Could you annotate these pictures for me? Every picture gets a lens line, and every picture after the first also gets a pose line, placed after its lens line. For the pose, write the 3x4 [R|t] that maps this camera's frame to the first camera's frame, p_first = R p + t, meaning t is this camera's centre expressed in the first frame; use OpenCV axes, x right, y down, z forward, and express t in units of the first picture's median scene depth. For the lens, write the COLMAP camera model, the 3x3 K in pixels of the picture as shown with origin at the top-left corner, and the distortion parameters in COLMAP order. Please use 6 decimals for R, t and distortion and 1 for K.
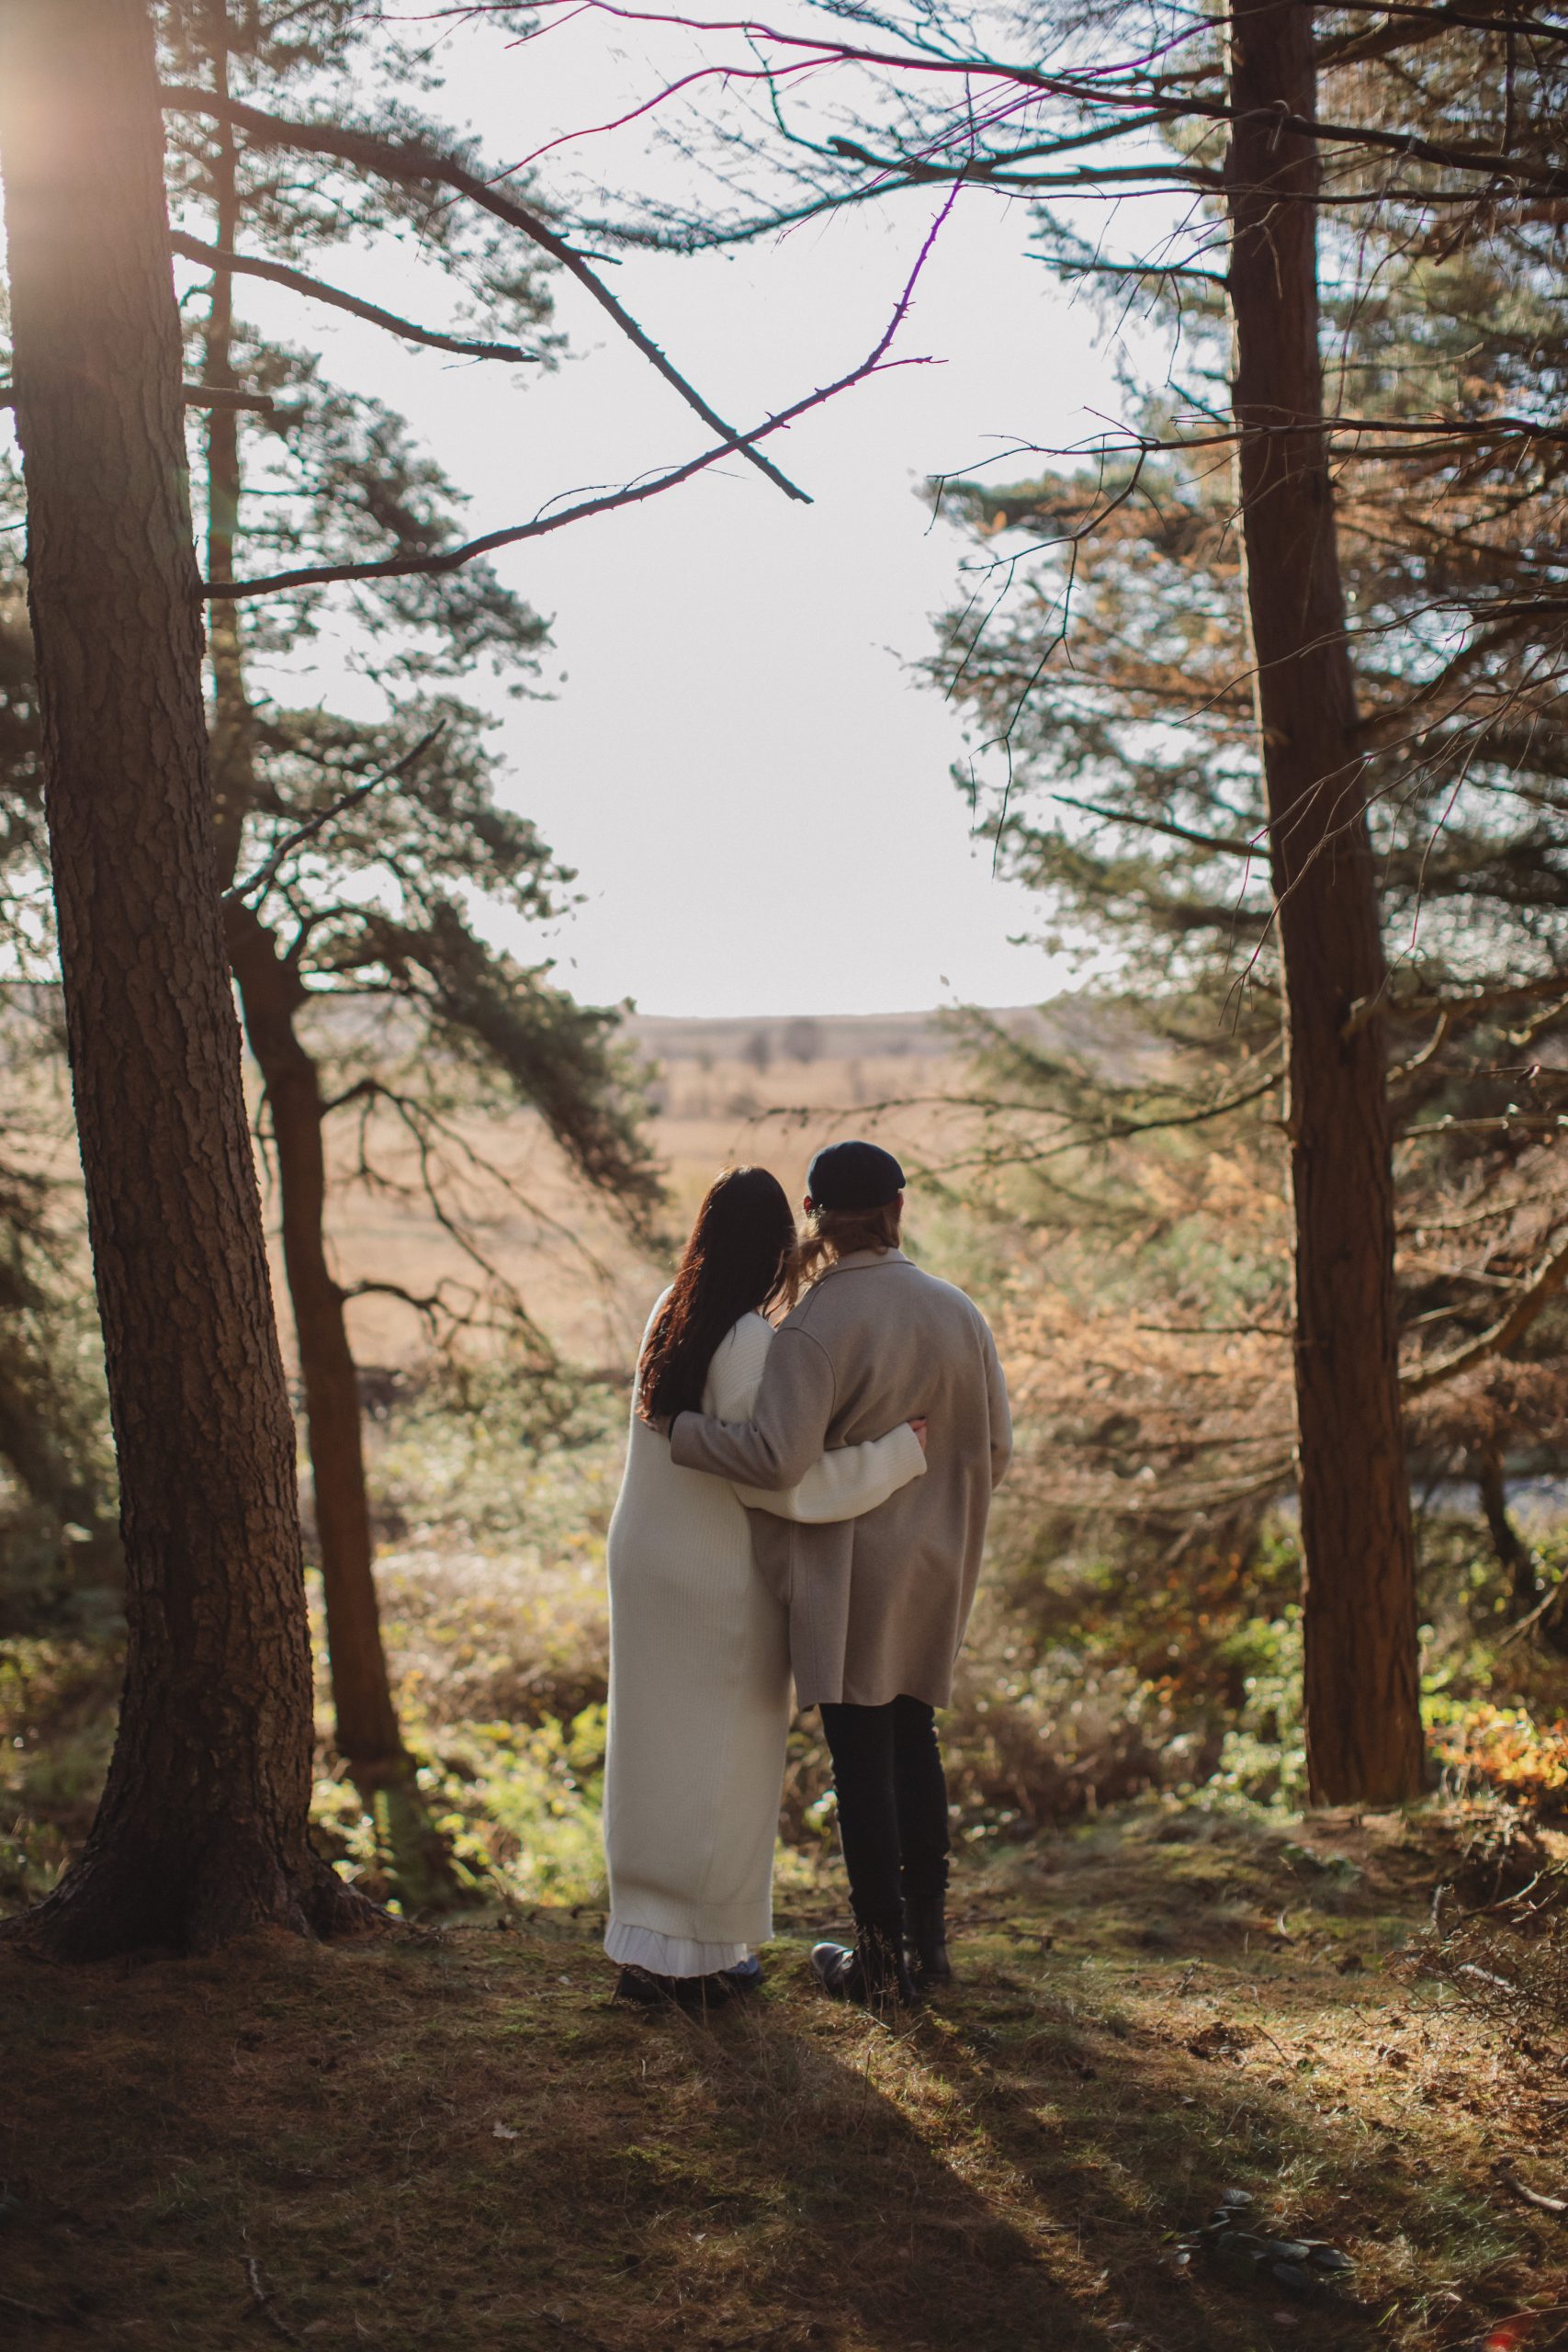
lens RADIAL K [[3398.6, 0, 784.0], [0, 3398.6, 1176.0], [0, 0, 1]] dist [-0.015782, 0.033456]
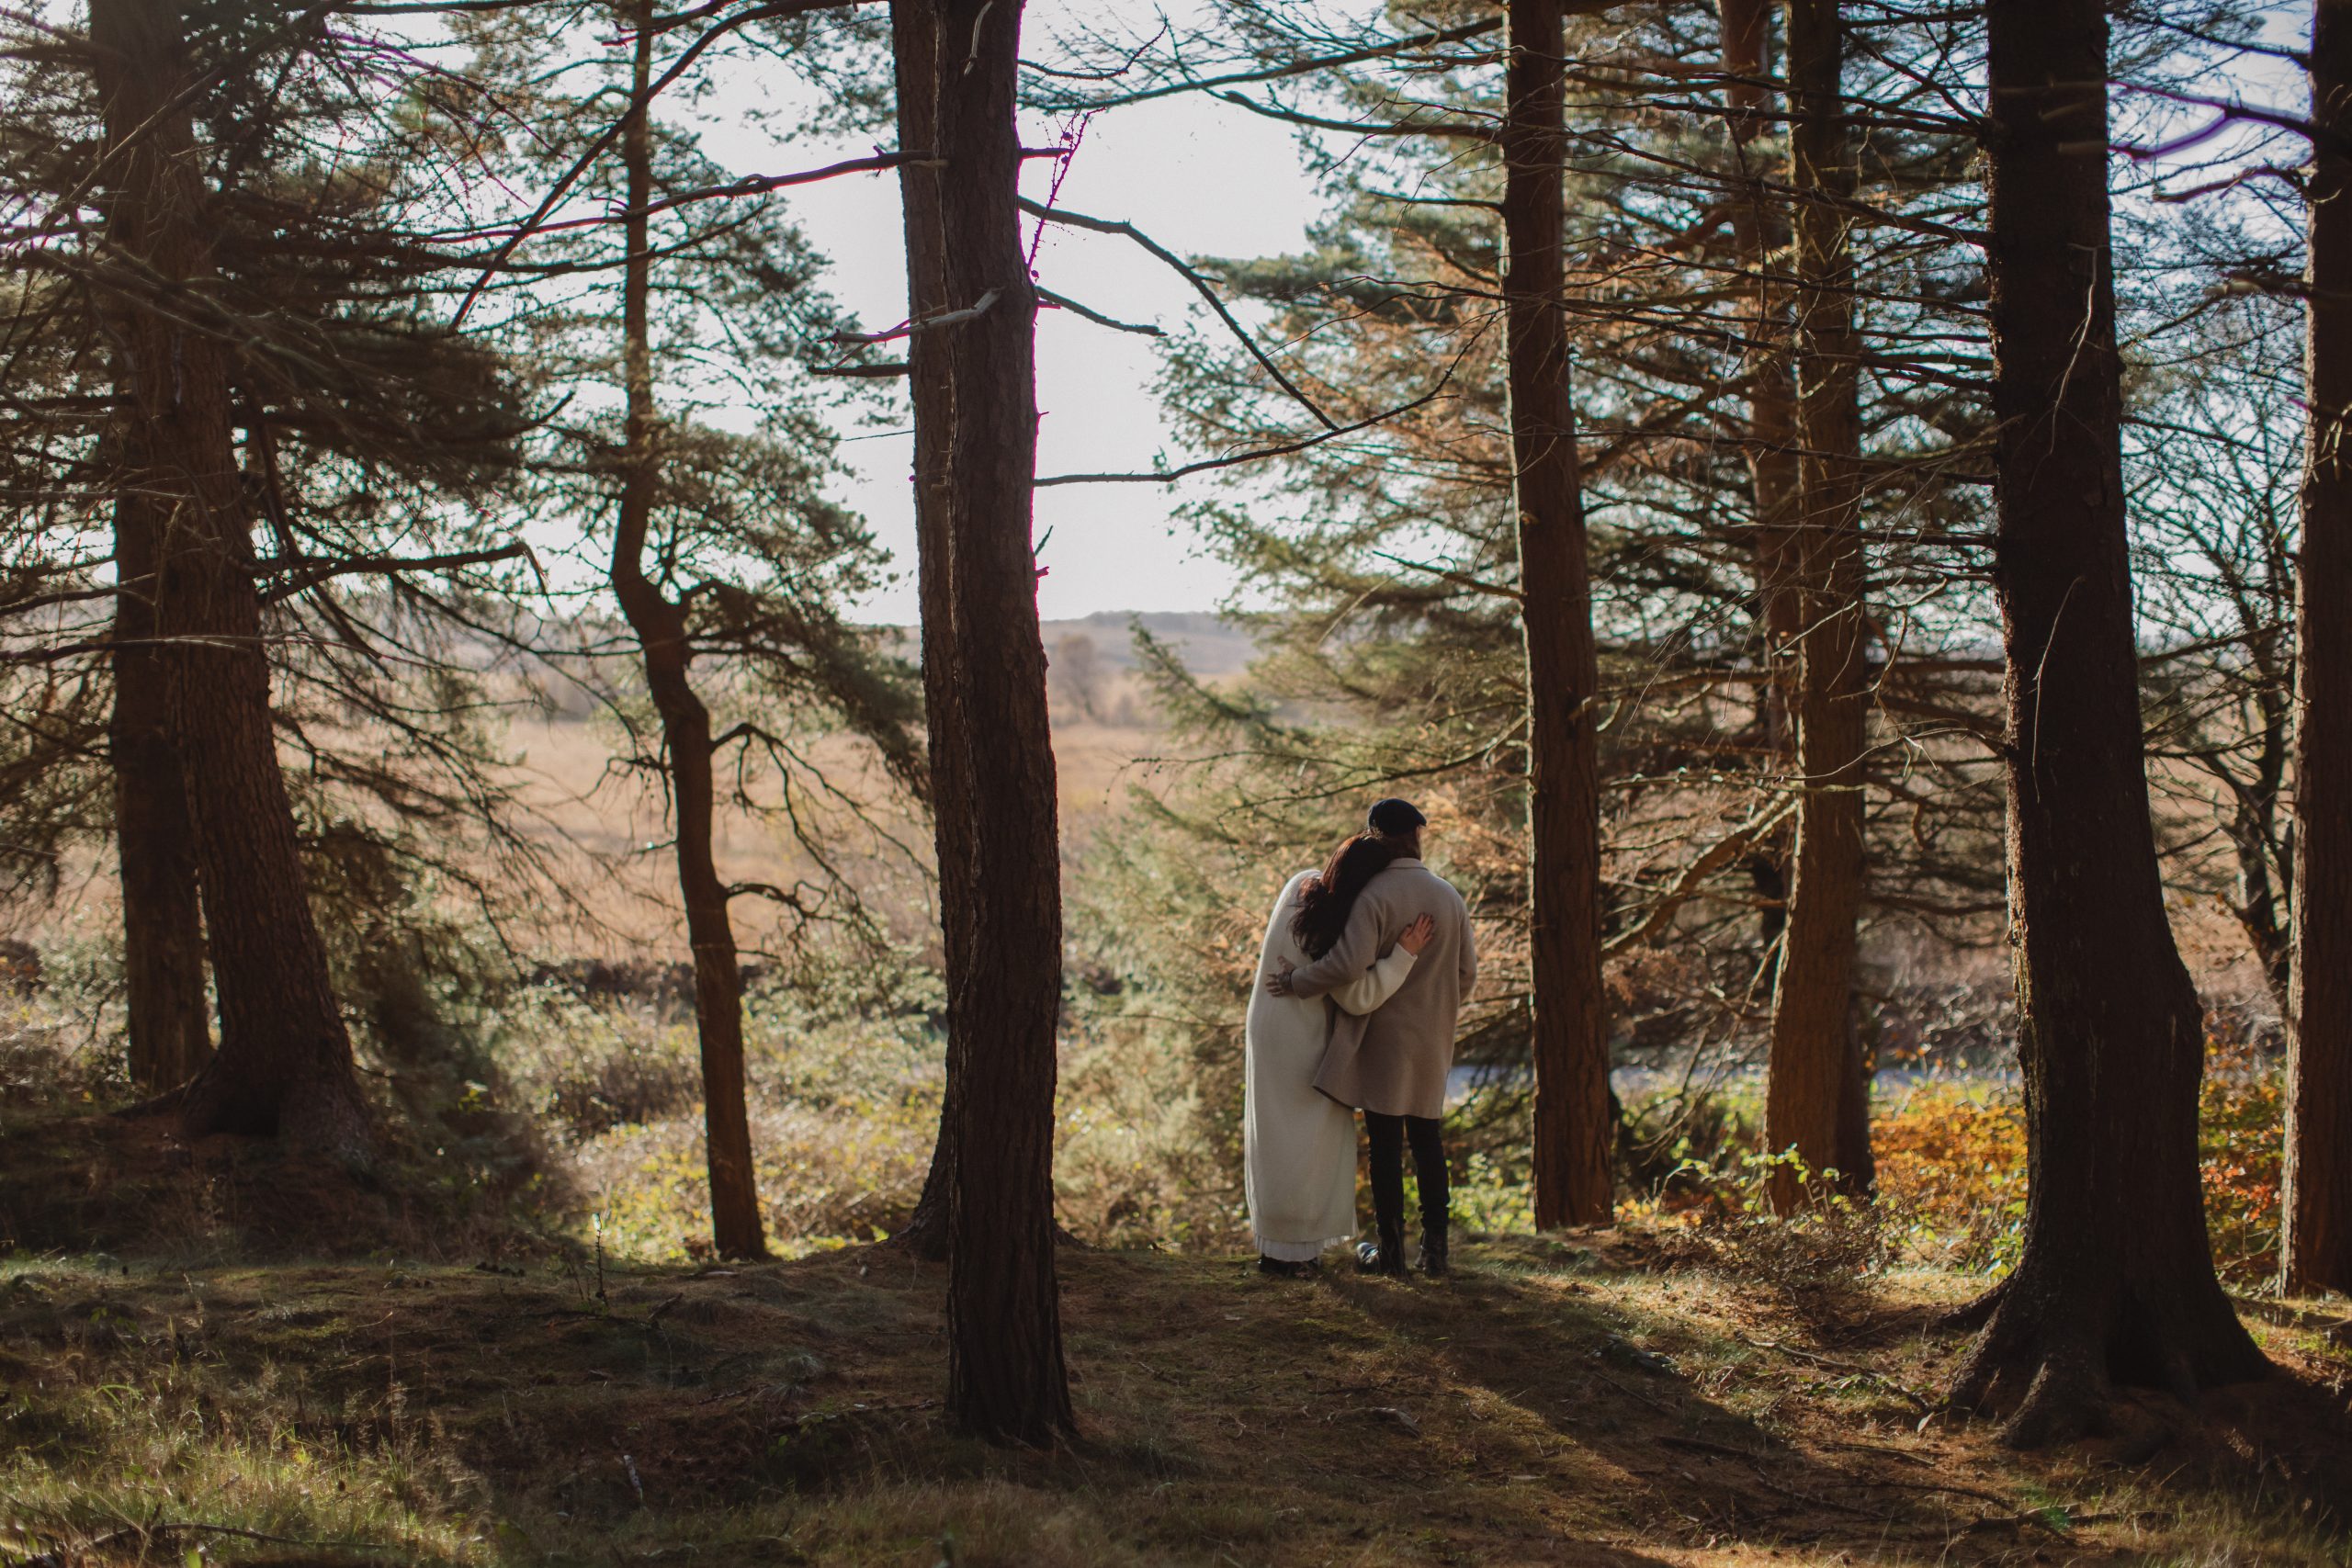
lens RADIAL K [[3398.6, 0, 1176.0], [0, 3398.6, 784.0], [0, 0, 1]] dist [-0.015782, 0.033456]
pose [[0.994558, 0.011863, 0.103502, -0.090794], [-0.011628, 0.999928, -0.002869, -0.003728], [-0.103529, 0.001650, 0.994625, -0.260535]]
